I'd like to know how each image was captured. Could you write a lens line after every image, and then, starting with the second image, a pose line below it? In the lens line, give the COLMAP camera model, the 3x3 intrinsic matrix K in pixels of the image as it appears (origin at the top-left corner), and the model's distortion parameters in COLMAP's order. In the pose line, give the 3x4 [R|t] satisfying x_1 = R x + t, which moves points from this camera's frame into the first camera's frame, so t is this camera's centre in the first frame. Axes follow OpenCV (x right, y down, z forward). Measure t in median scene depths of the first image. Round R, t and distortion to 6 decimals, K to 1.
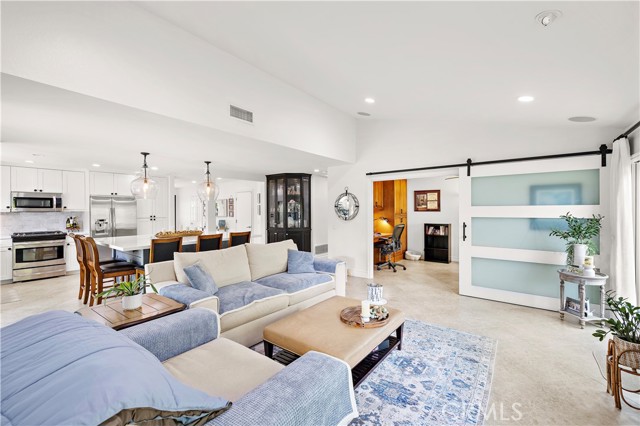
lens RADIAL K [[267.5, 0, 324.1], [0, 267.5, 210.4], [0, 0, 1]] dist [-0.000212, 0.000215]
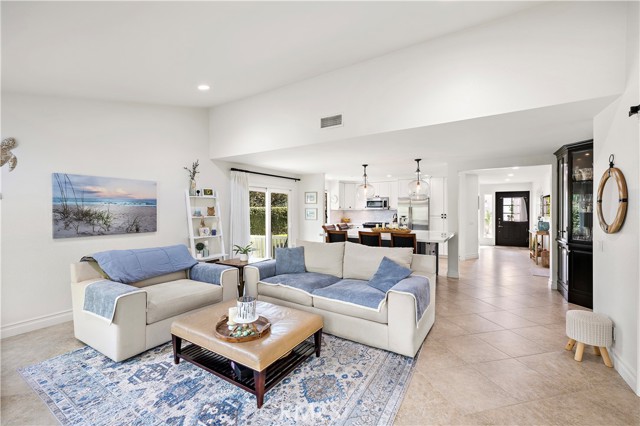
lens RADIAL K [[267.5, 0, 321.0], [0, 267.5, 211.0], [0, 0, 1]] dist [-0.000212, 0.000215]
pose [[0.099880, 0.008762, -0.994961, 0.681550], [0.002055, 0.999957, 0.009013, -0.003878], [0.994997, -0.002945, 0.099858, 0.743964]]
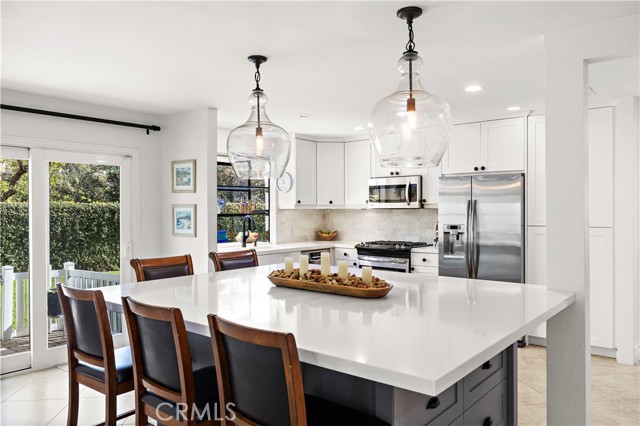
lens RADIAL K [[473.5, 0, 324.9], [0, 473.5, 209.1], [0, 0, 1]] dist [-0.012820, -0.001878]
pose [[-0.020566, 0.006072, -0.999770, 0.011099], [0.003910, 0.999974, 0.005993, -0.000410], [0.999781, -0.003786, -0.020589, 1.256063]]
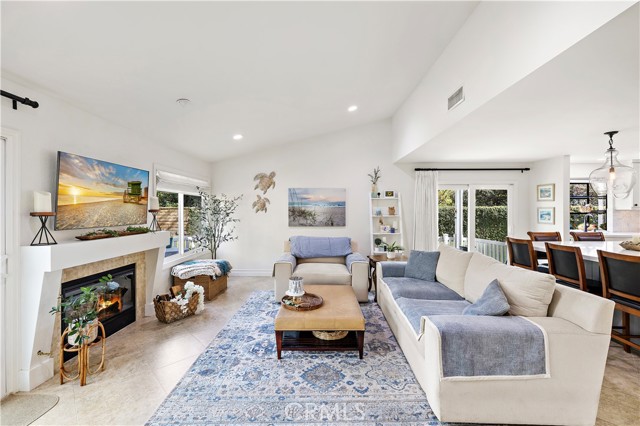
lens RADIAL K [[267.5, 0, 322.1], [0, 267.5, 211.1], [0, 0, 1]] dist [-0.000212, 0.000215]
pose [[-0.796000, 0.007885, -0.605245, 0.496428], [0.005455, 0.999968, 0.005853, -0.001504], [0.605272, 0.001357, -0.796018, 1.253143]]
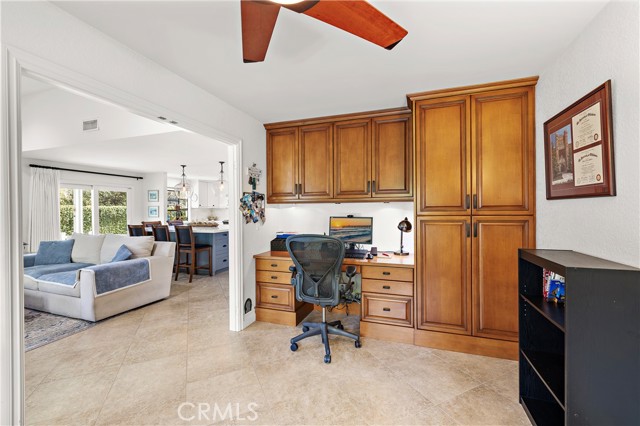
lens RADIAL K [[267.5, 0, 321.9], [0, 267.5, 211.0], [0, 0, 1]] dist [-0.000212, 0.000215]
pose [[0.320245, 0.005153, -0.947321, 1.029658], [0.007801, 0.999937, 0.008076, 0.023581], [0.947303, -0.009976, 0.320184, 1.402126]]
